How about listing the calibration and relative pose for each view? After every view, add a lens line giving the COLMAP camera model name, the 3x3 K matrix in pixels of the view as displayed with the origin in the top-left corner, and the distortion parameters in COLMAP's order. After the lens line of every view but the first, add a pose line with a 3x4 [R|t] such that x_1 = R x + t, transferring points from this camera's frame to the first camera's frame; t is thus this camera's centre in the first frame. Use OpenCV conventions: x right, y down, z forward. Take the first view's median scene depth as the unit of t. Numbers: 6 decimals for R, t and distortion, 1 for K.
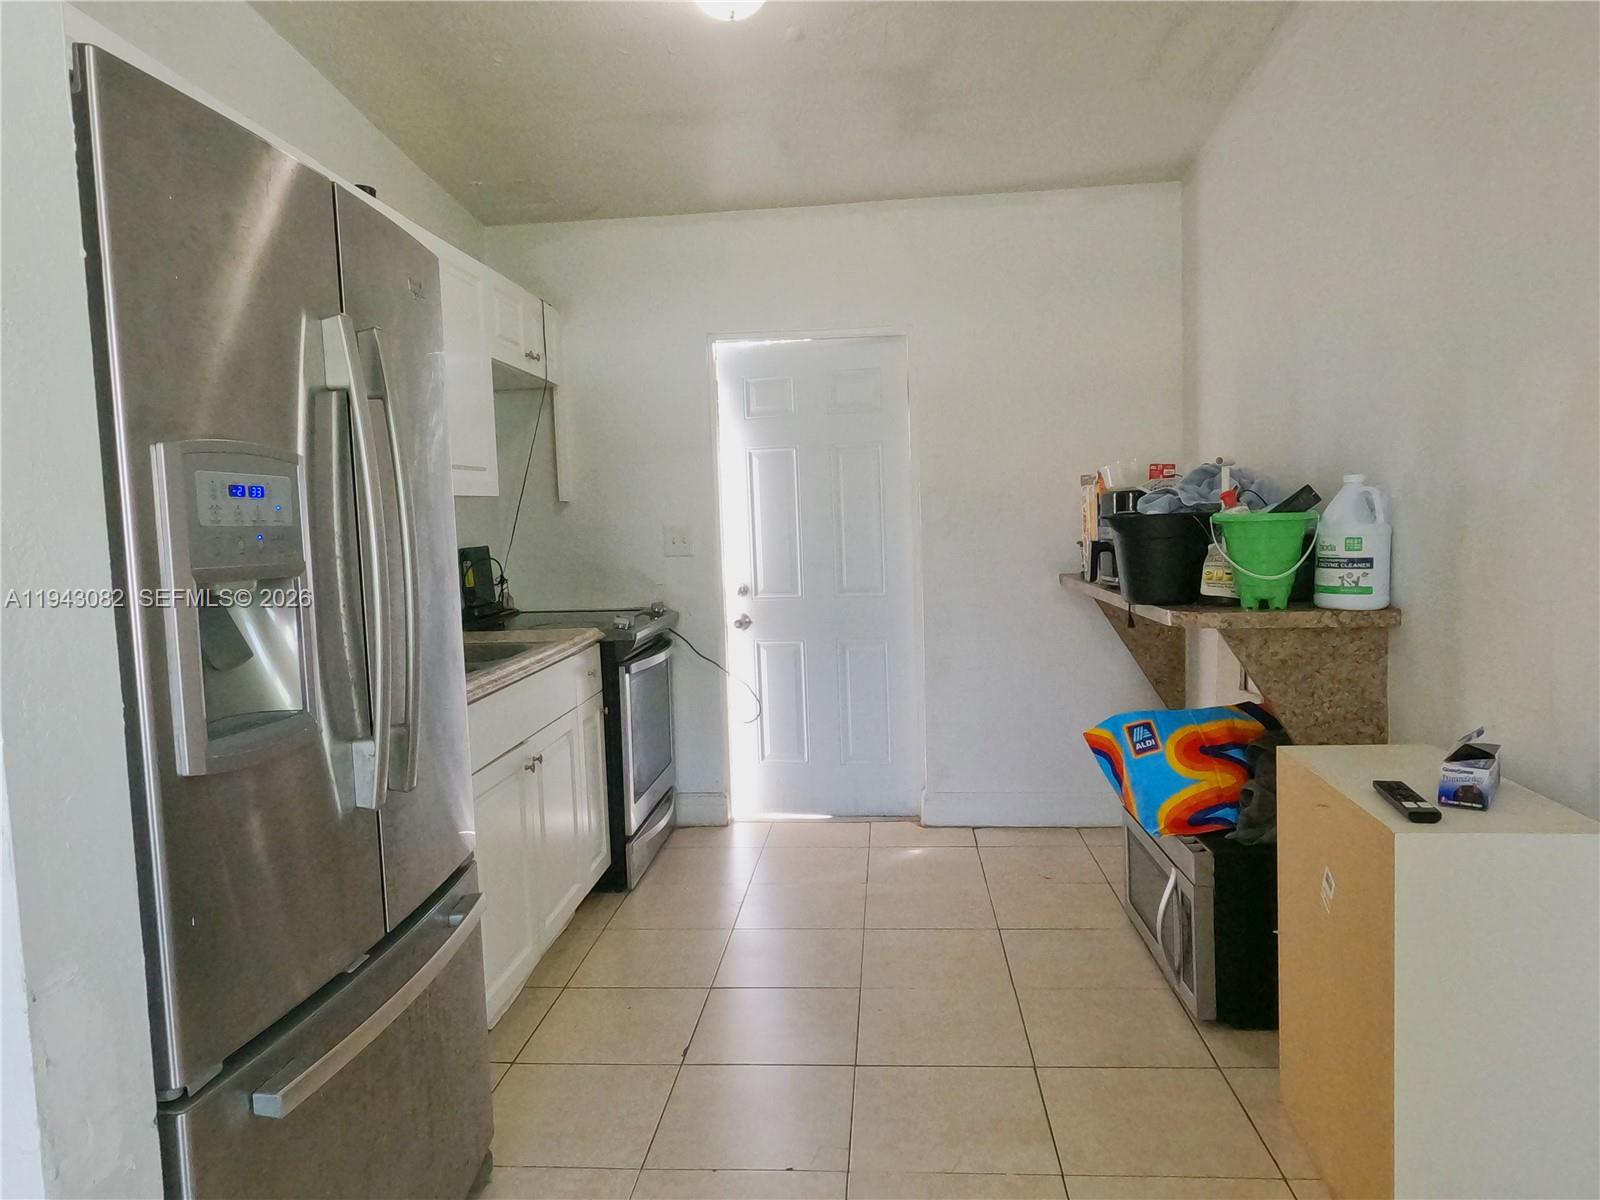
lens RADIAL K [[1075.6, 0, 796.8], [0, 1075.6, 598.7], [0, 0, 1]] dist [0.002036, -0.000405]
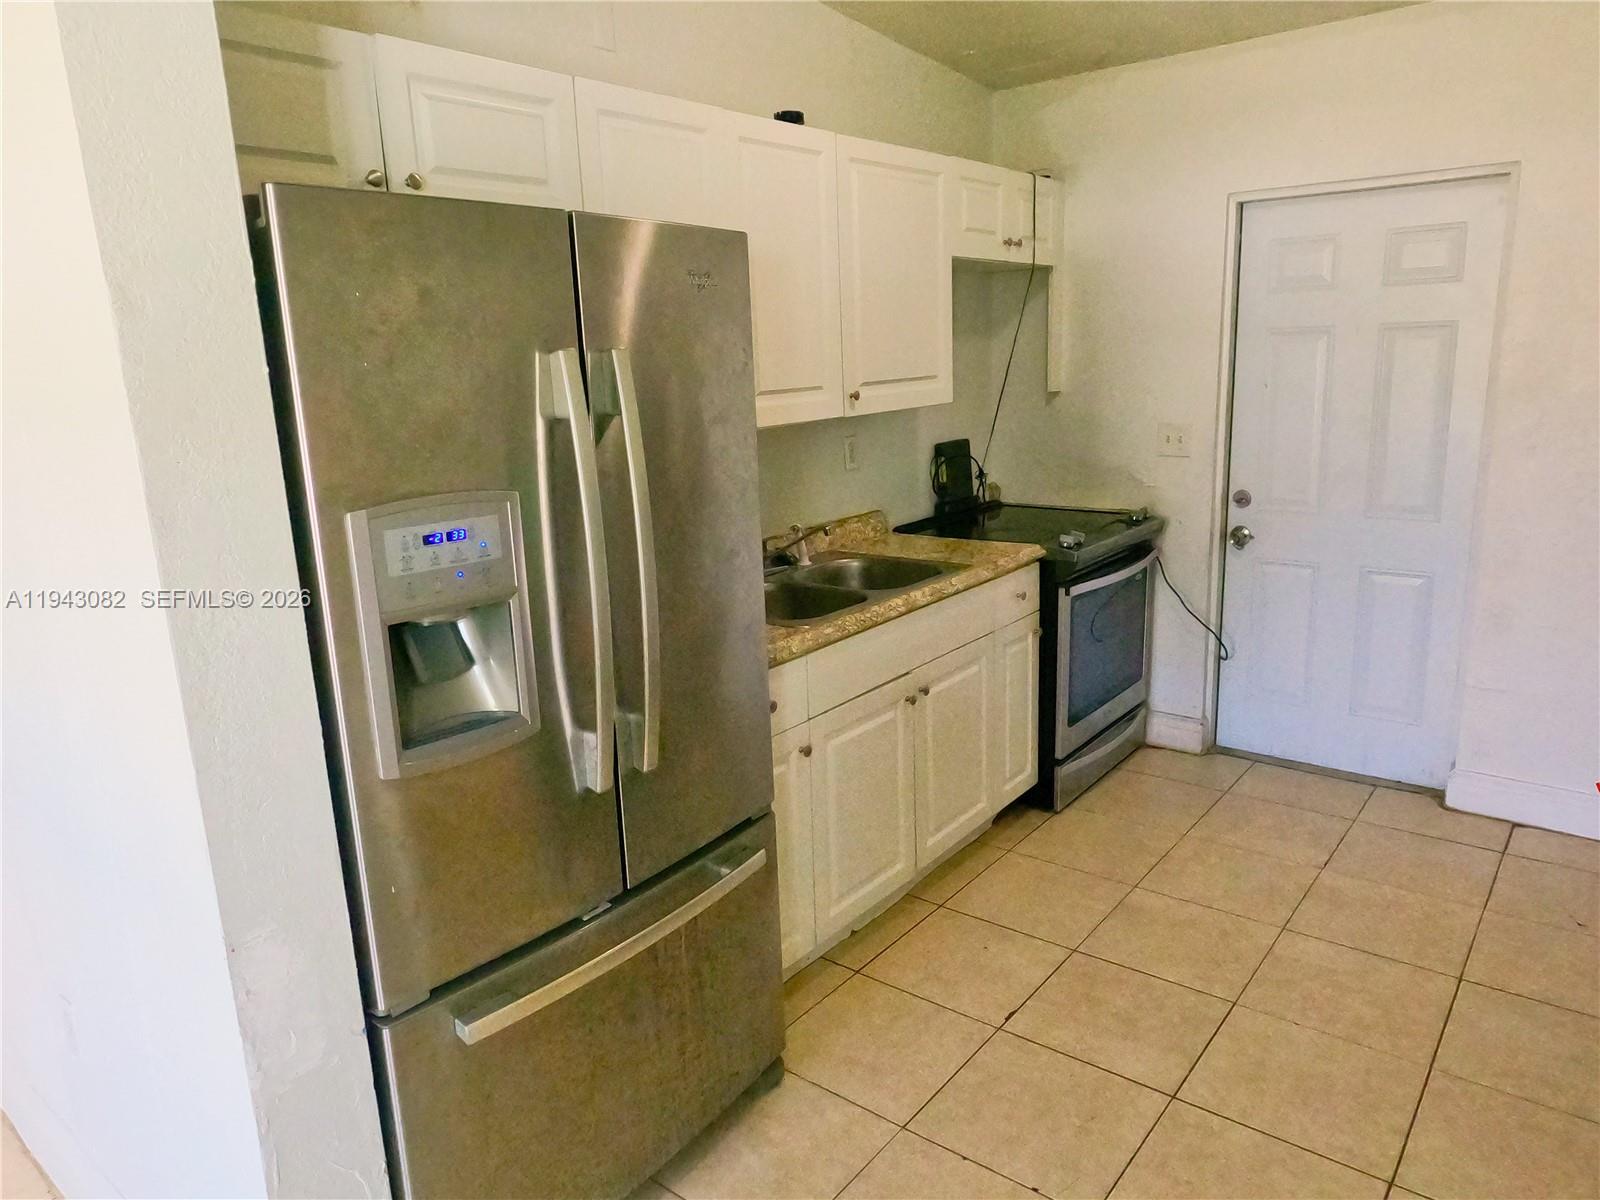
lens RADIAL K [[1075.6, 0, 796.8], [0, 1075.6, 598.7], [0, 0, 1]] dist [0.002036, -0.000405]
pose [[0.832515, 0.127118, -0.539222, 0.157331], [-0.032340, 0.982811, 0.181761, -0.093619], [0.553058, -0.133880, 0.822316, 0.092454]]
